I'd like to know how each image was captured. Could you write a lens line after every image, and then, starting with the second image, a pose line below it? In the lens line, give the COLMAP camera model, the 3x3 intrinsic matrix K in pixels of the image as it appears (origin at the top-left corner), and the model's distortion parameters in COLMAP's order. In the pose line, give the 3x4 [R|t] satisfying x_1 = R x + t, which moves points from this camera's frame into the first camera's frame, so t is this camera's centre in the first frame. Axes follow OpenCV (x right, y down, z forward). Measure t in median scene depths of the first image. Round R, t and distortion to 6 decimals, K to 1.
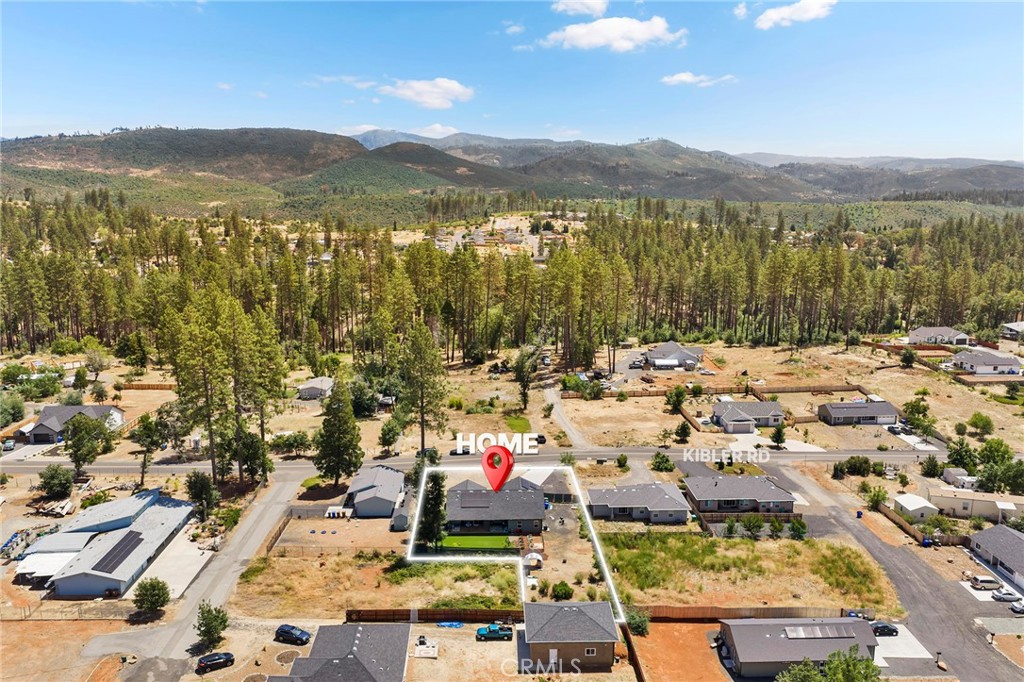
lens RADIAL K [[825.8, 0, 512.0], [0, 825.8, 341.0], [0, 0, 1]] dist [-0.004179, -0.004557]
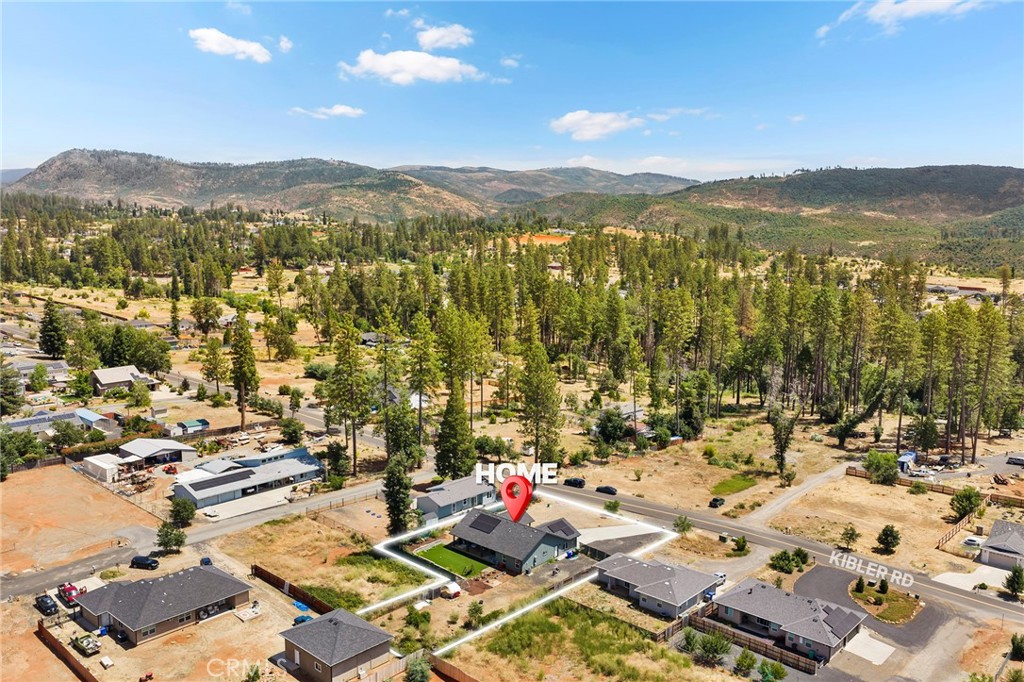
lens RADIAL K [[825.8, 0, 512.0], [0, 825.8, 341.0], [0, 0, 1]] dist [-0.004179, -0.004557]
pose [[0.725864, 0.112050, -0.678651, 0.624700], [-0.143156, 0.989647, 0.010283, -0.042149], [0.672777, 0.089688, 0.734389, 0.257867]]
